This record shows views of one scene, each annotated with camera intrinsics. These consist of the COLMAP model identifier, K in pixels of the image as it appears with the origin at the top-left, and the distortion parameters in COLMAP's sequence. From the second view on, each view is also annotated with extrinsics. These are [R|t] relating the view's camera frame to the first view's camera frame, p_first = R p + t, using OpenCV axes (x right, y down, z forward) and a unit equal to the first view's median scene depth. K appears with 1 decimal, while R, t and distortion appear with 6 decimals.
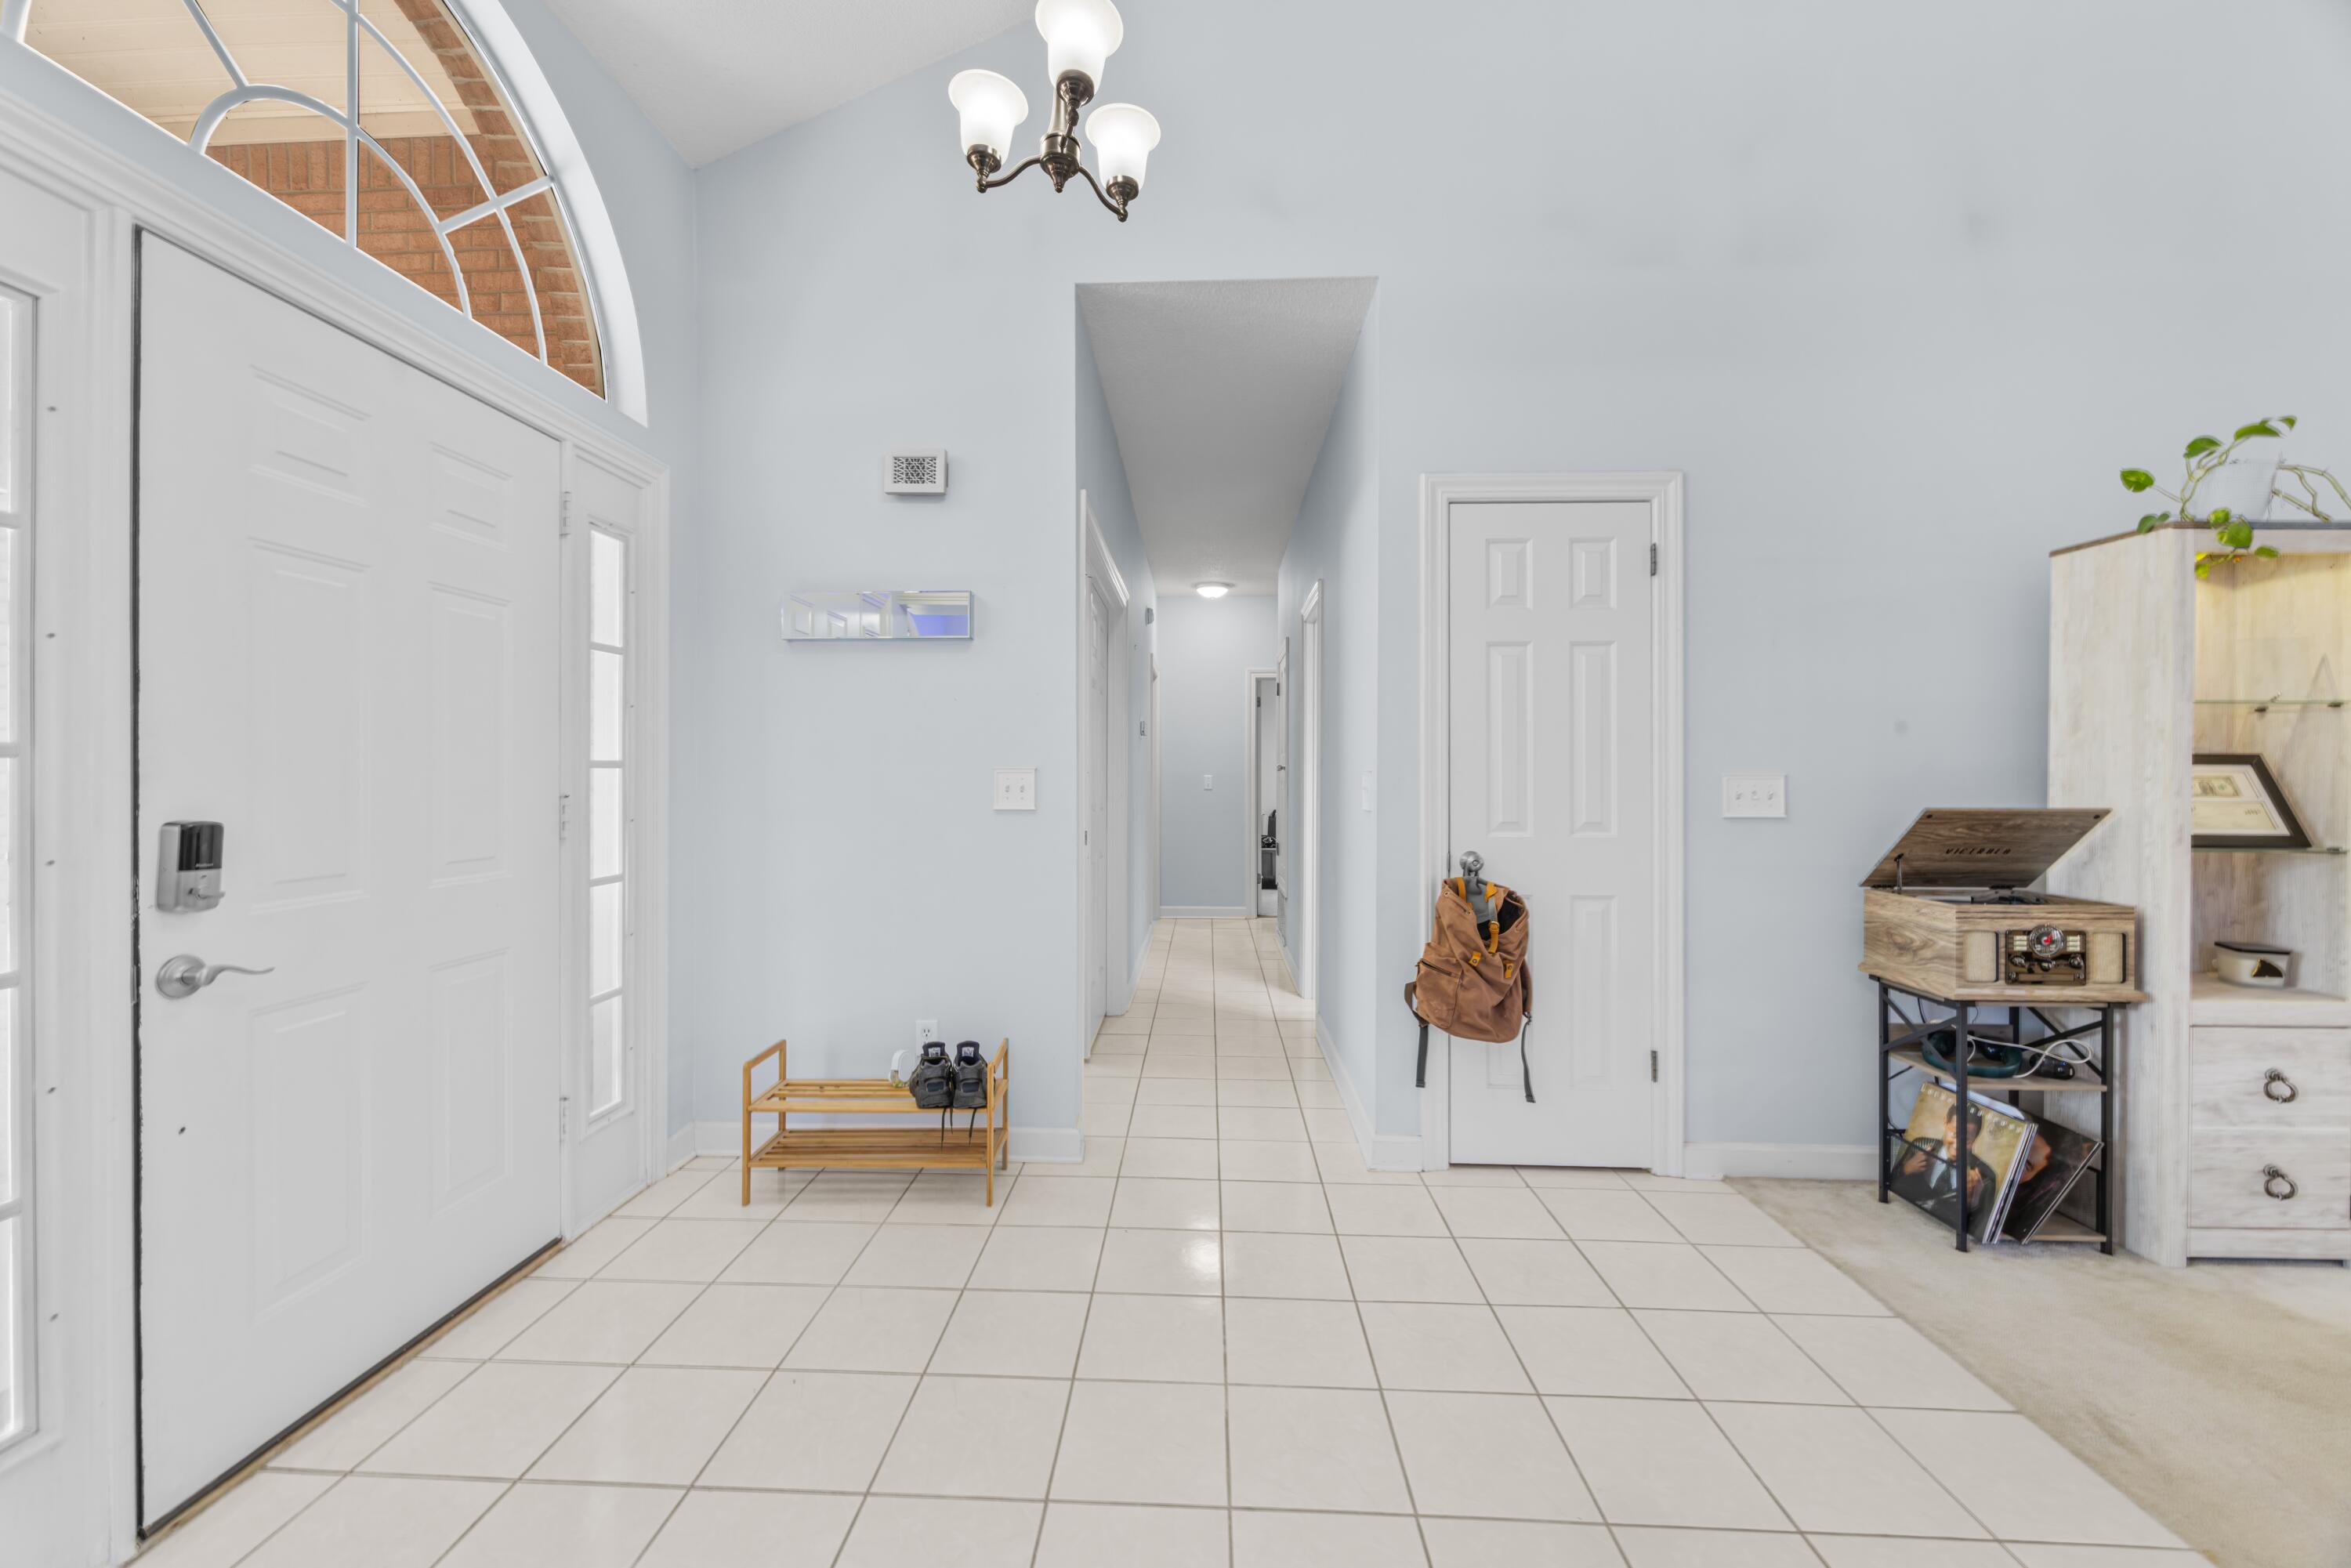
lens RADIAL K [[904.8, 0, 1163.5], [0, 904.8, 777.9], [0, 0, 1]] dist [-0.000026, 0.000003]
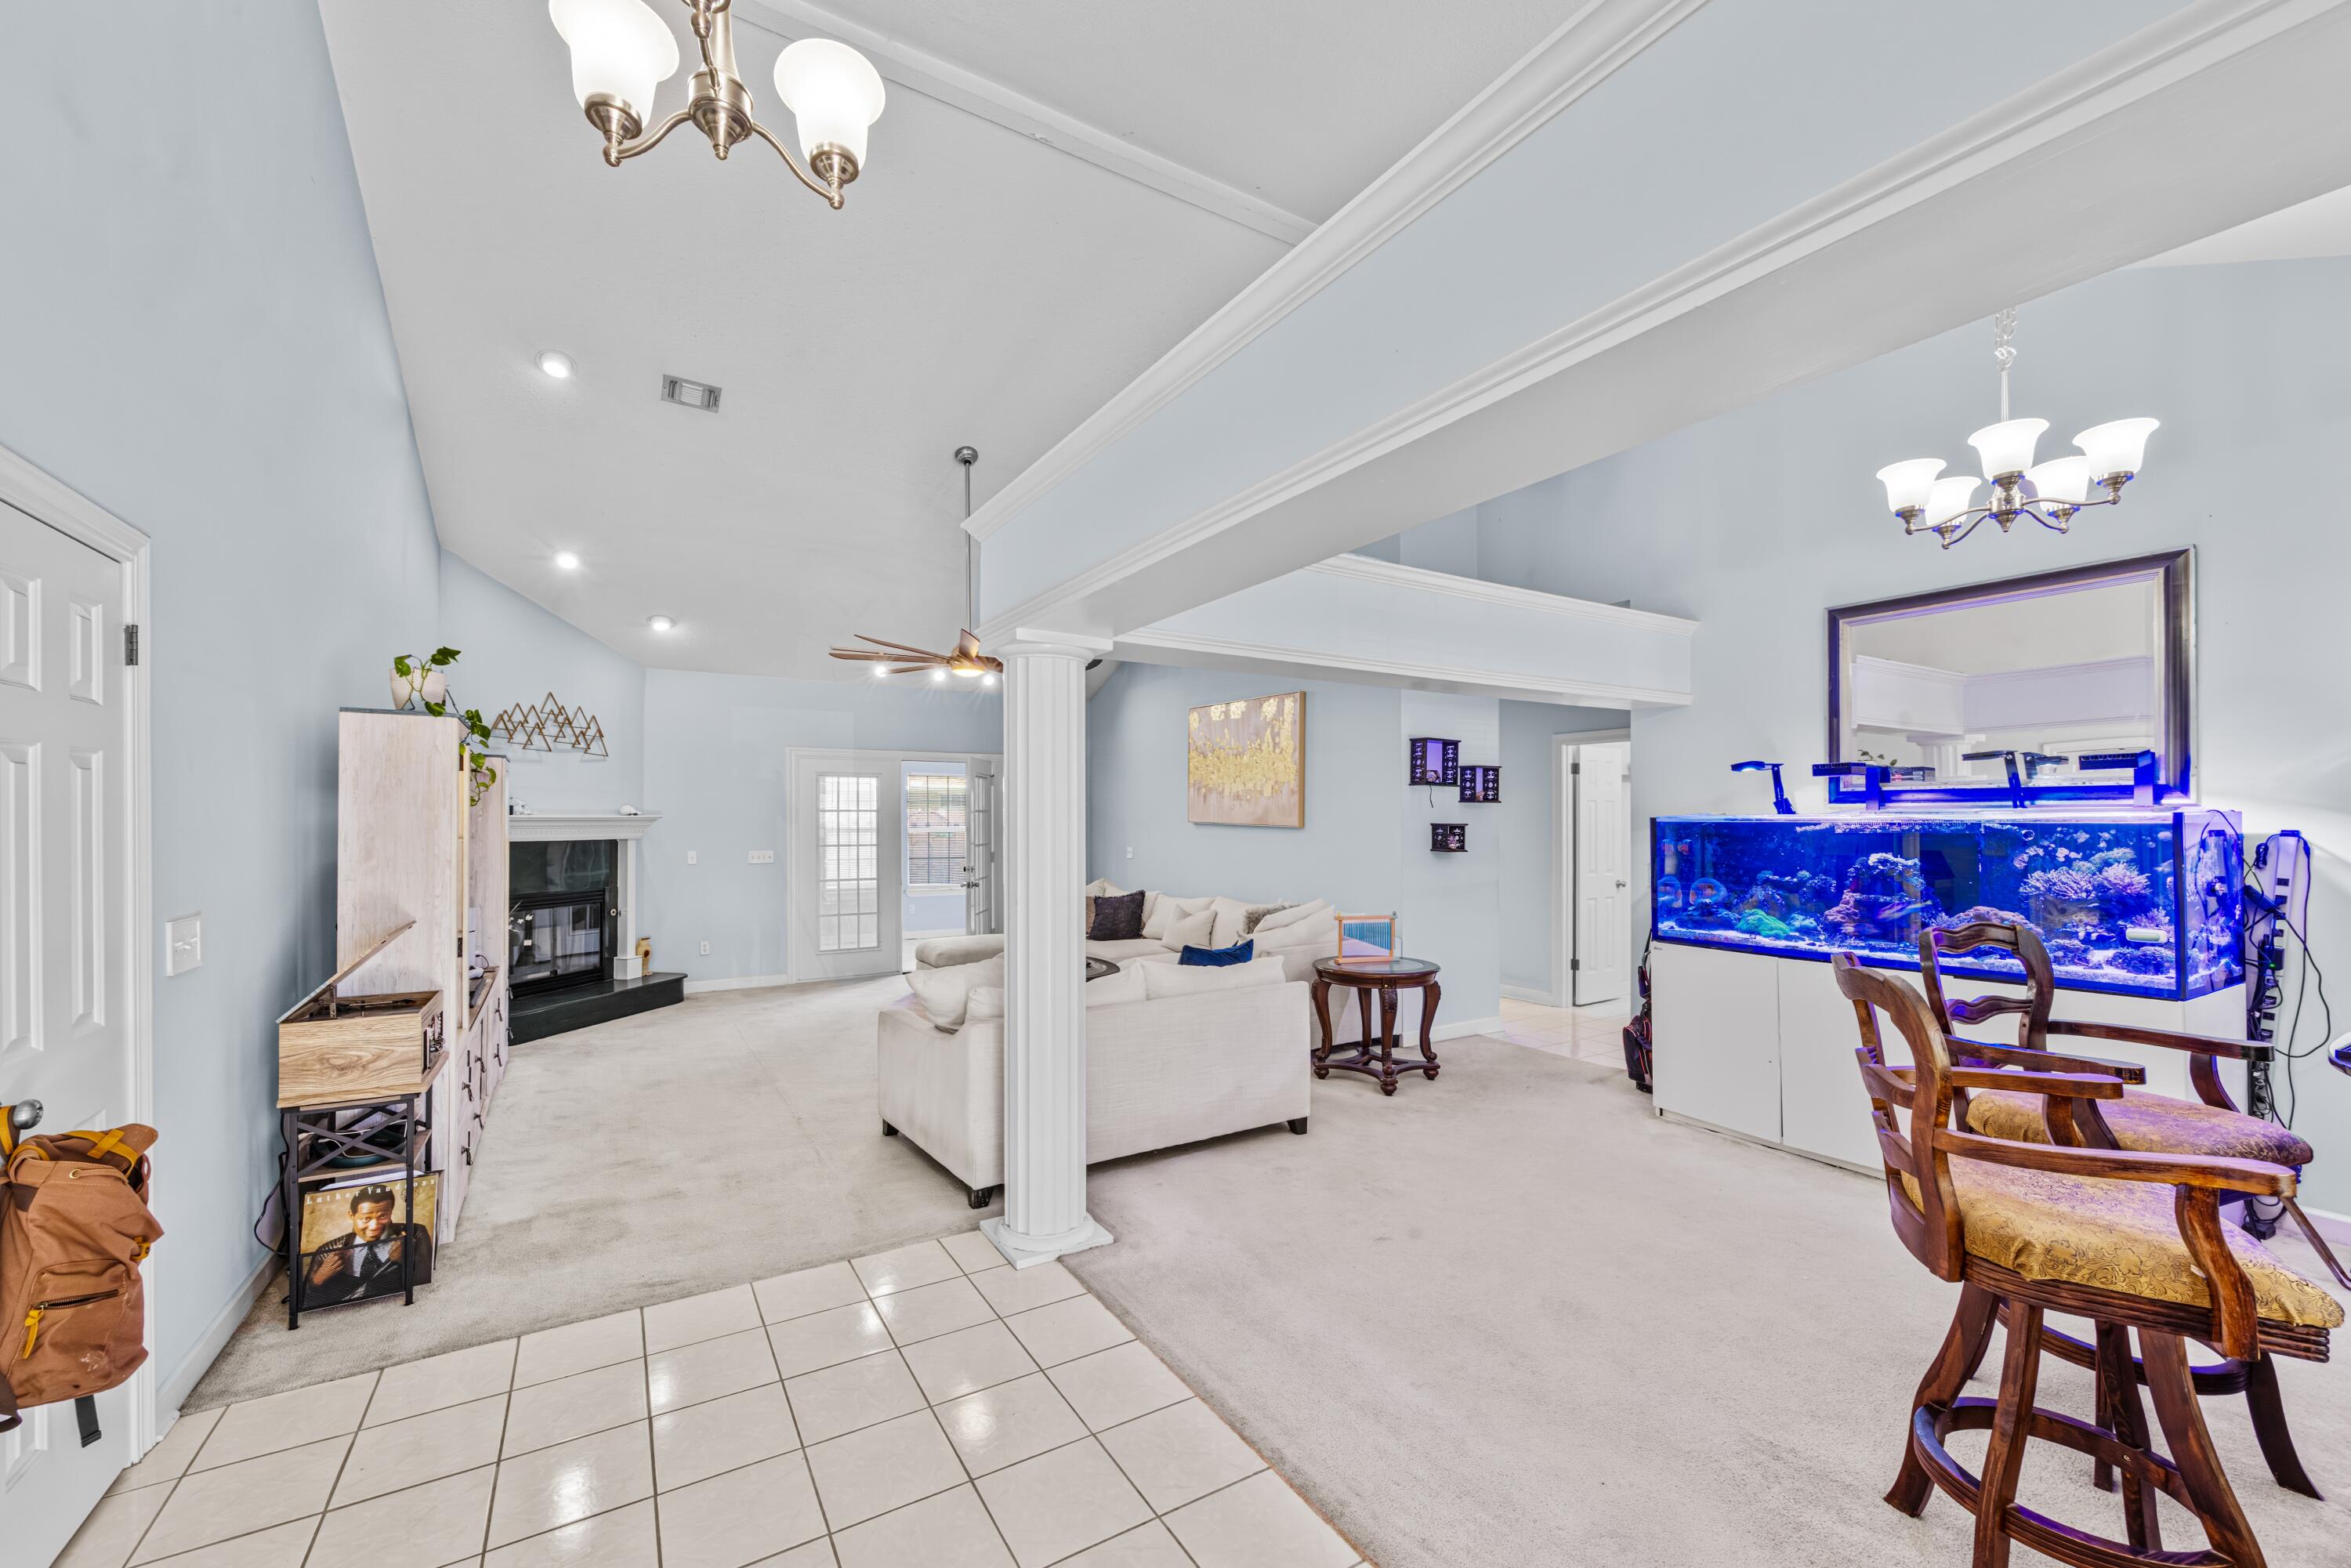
lens RADIAL K [[930.7, 0, 1160.5], [0, 930.7, 810.9], [0, 0, 1]] dist [-0.000883, -0.000249]
pose [[-0.555490, 0.002433, 0.831520, -0.638721], [-0.001217, 0.999992, -0.003738, -0.114349], [-0.831522, -0.003088, -0.555483, 0.804173]]
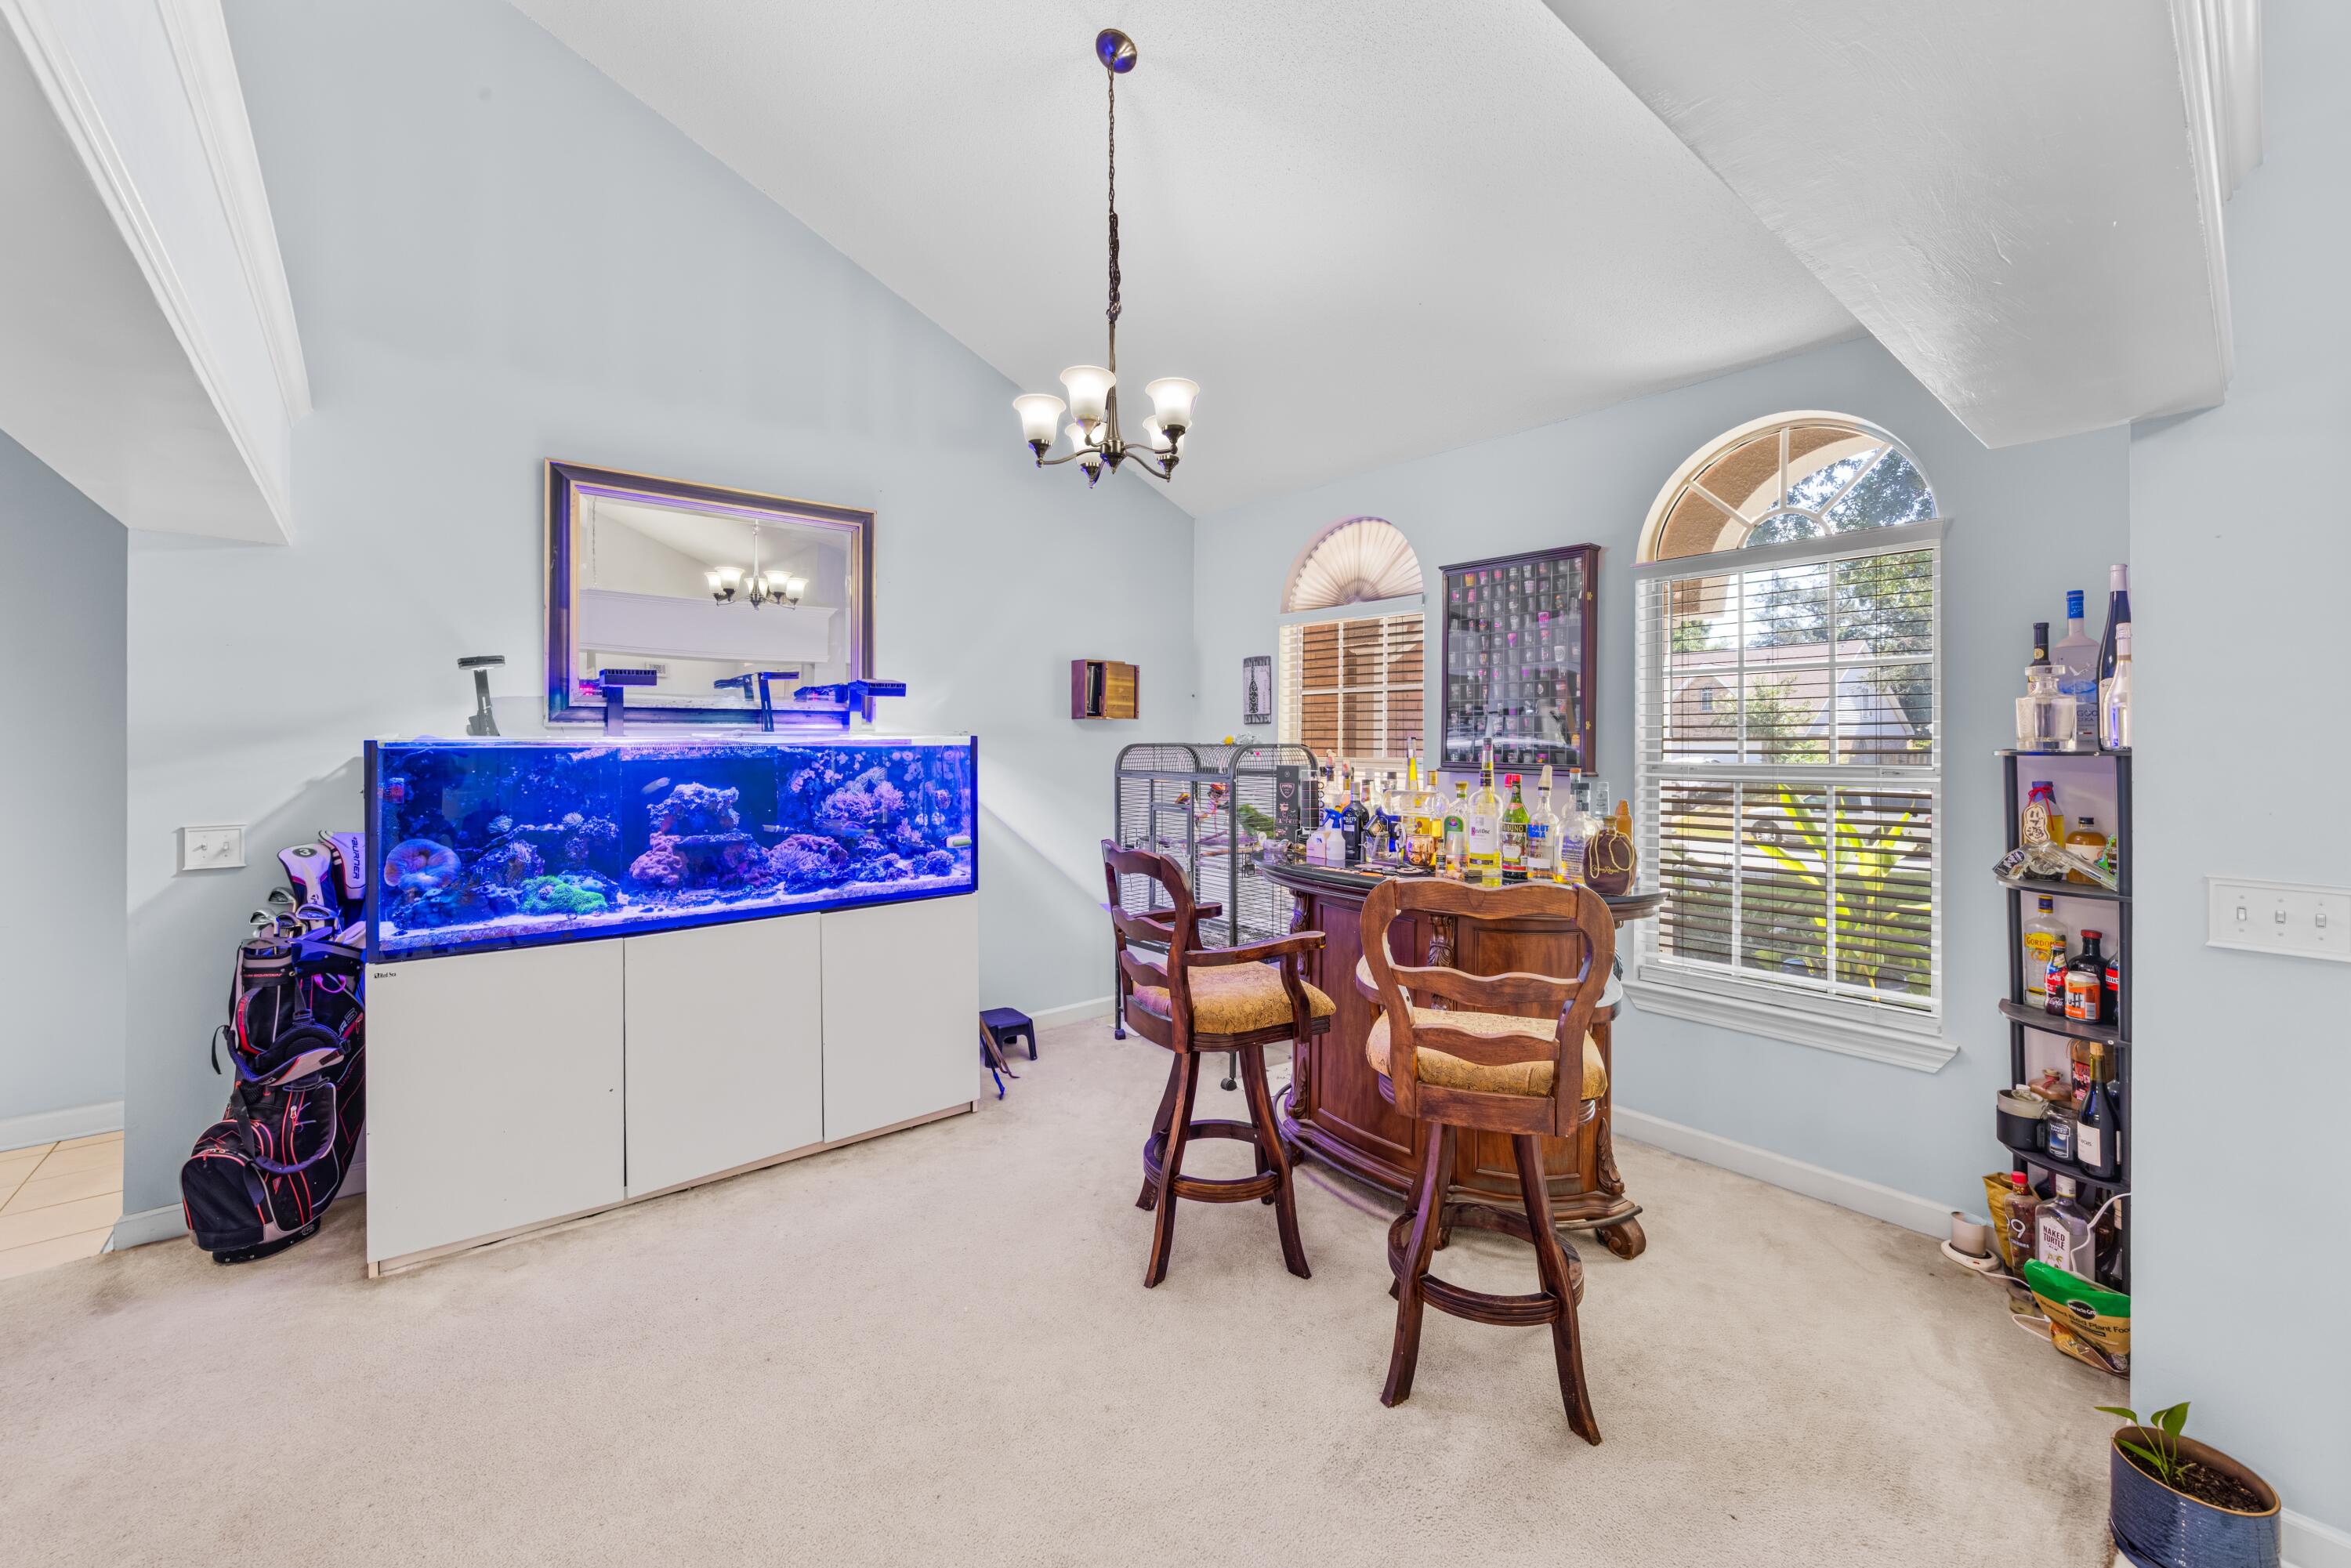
lens RADIAL K [[929.6, 0, 1168.6], [0, 929.6, 736.2], [0, 0, 1]] dist [-0.001367, -0.000342]
pose [[-0.739507, -0.007983, -0.673102, 0.398941], [-0.004115, 0.999965, -0.007338, -0.108972], [0.673137, -0.002657, -0.739513, 0.302988]]
